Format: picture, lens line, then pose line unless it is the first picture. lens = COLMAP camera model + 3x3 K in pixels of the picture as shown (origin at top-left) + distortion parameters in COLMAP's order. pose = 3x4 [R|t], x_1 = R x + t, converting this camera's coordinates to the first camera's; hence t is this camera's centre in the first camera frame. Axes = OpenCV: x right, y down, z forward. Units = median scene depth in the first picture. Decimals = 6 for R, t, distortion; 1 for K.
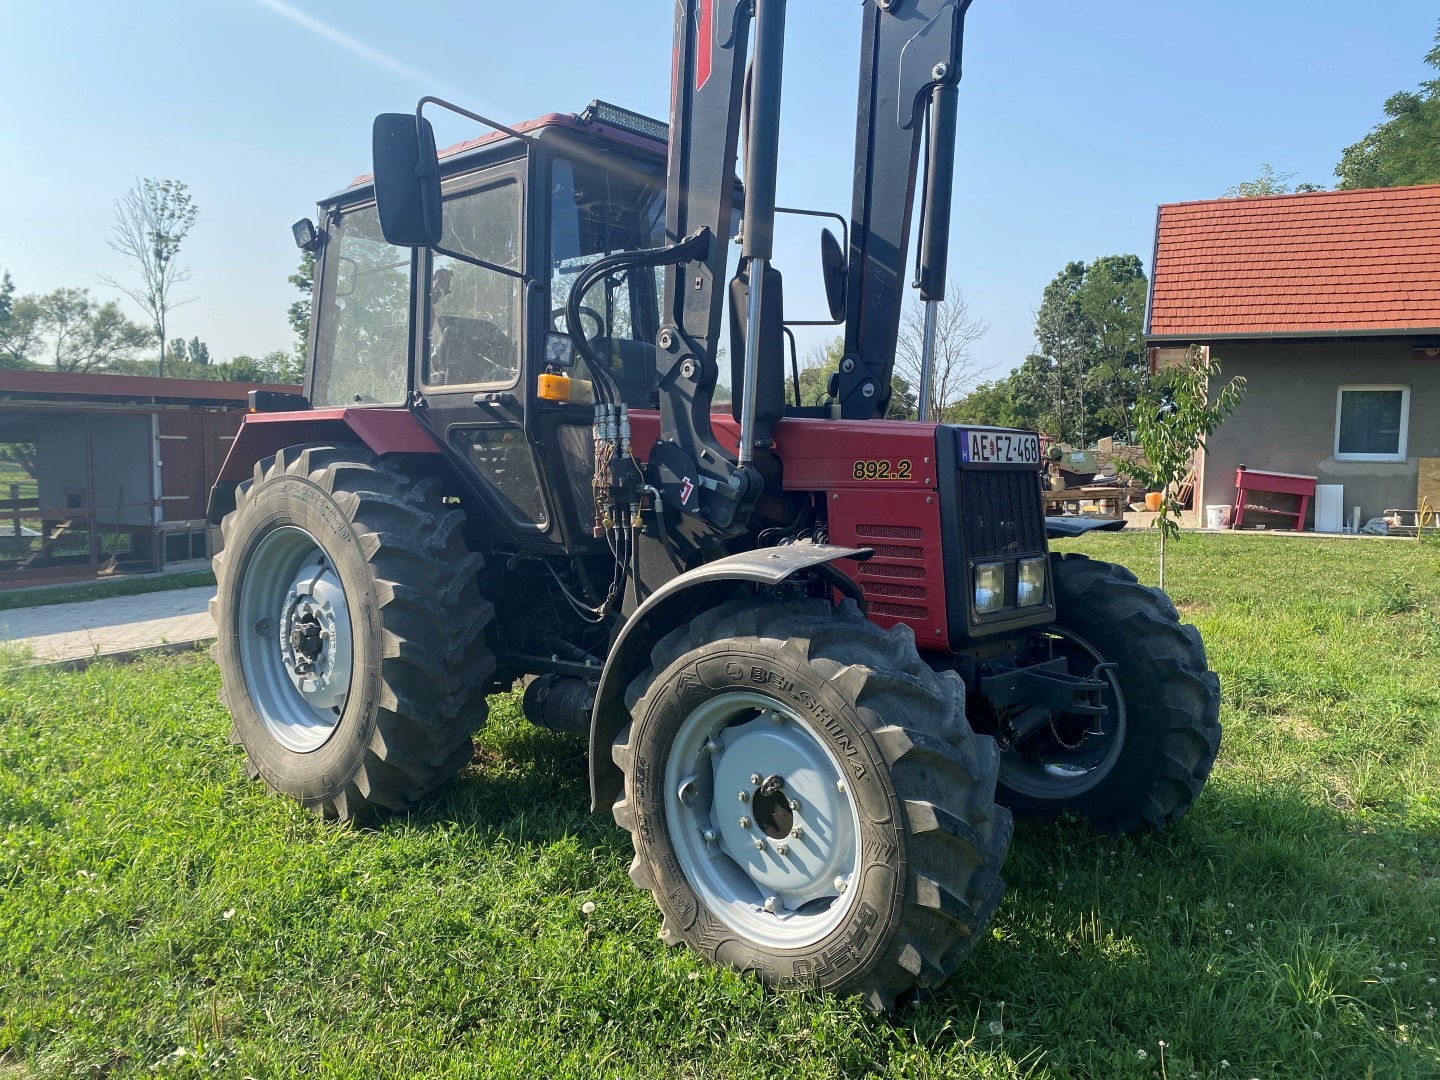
lens RADIAL K [[1076.2, 0, 716.9], [0, 1076.2, 522.9], [0, 0, 1]] dist [0.183858, -0.435876]
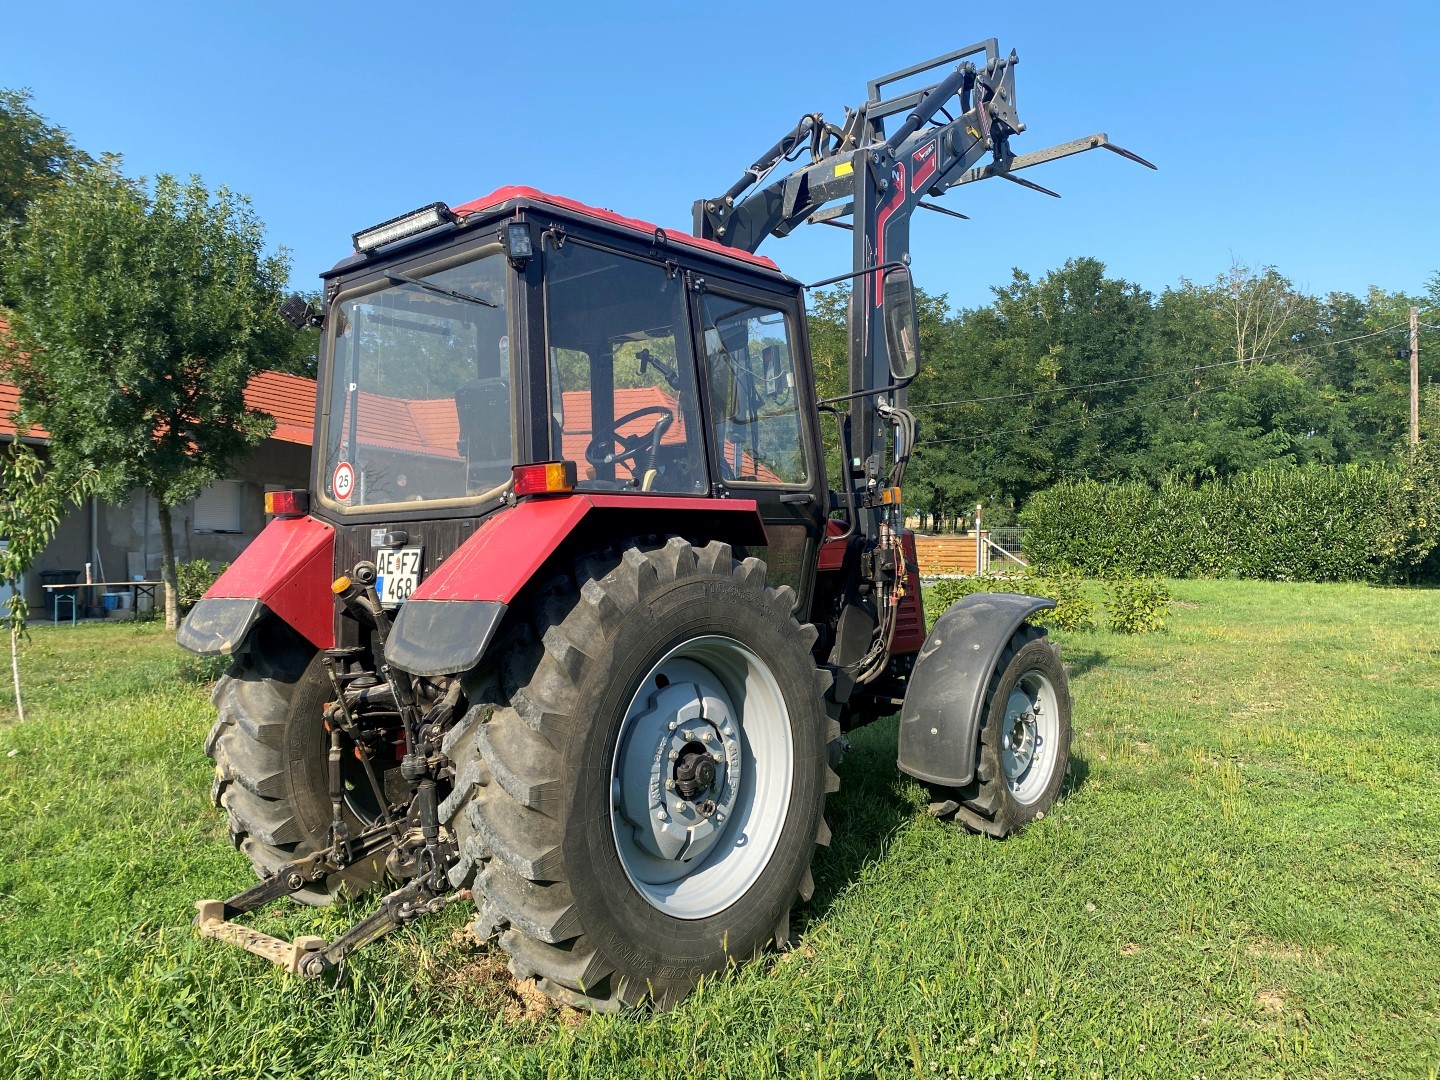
lens RADIAL K [[1101.5, 0, 708.5], [0, 1101.5, 518.6], [0, 0, 1]] dist [0.042146, -0.030942]
pose [[-0.011534, 0.020724, 0.999719, -1.311505], [0.065553, 0.997650, -0.019925, -0.073747], [-0.997782, 0.065305, -0.012865, 1.074544]]
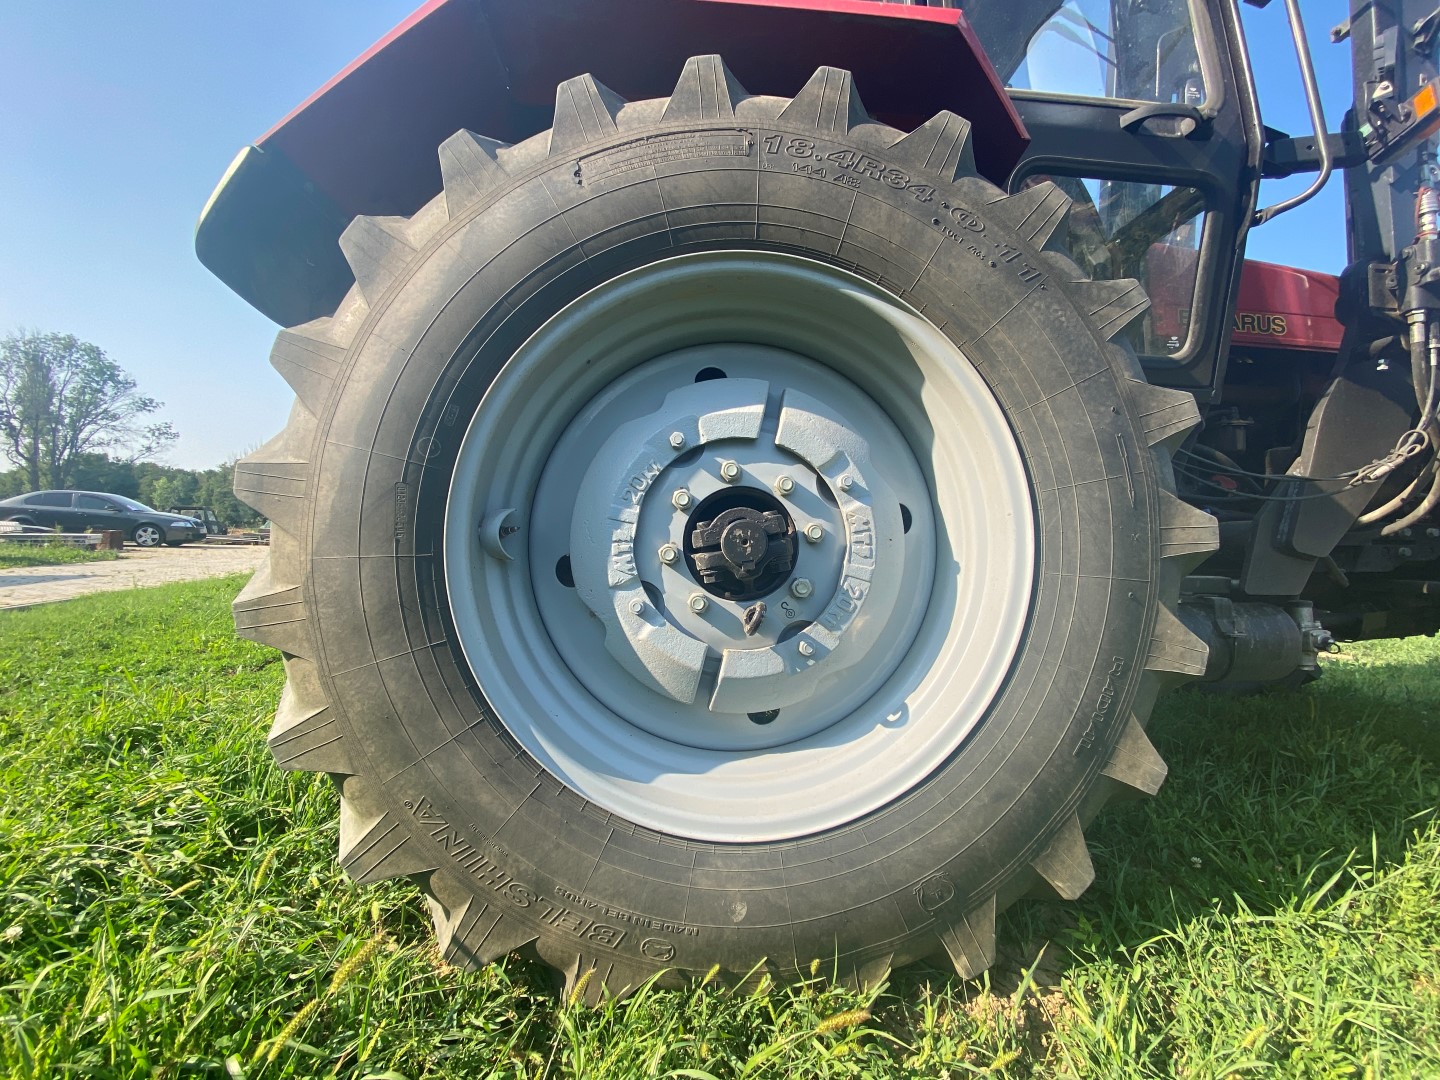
lens RADIAL K [[530.6, 0, 715.3], [0, 530.6, 540.1], [0, 0, 1]] dist [0.002308, 0.000028]
pose [[0.714916, 0.030105, 0.698562, -0.566542], [0.003106, 0.998926, -0.046229, 0.122075], [-0.699203, 0.035219, 0.714055, 0.940423]]
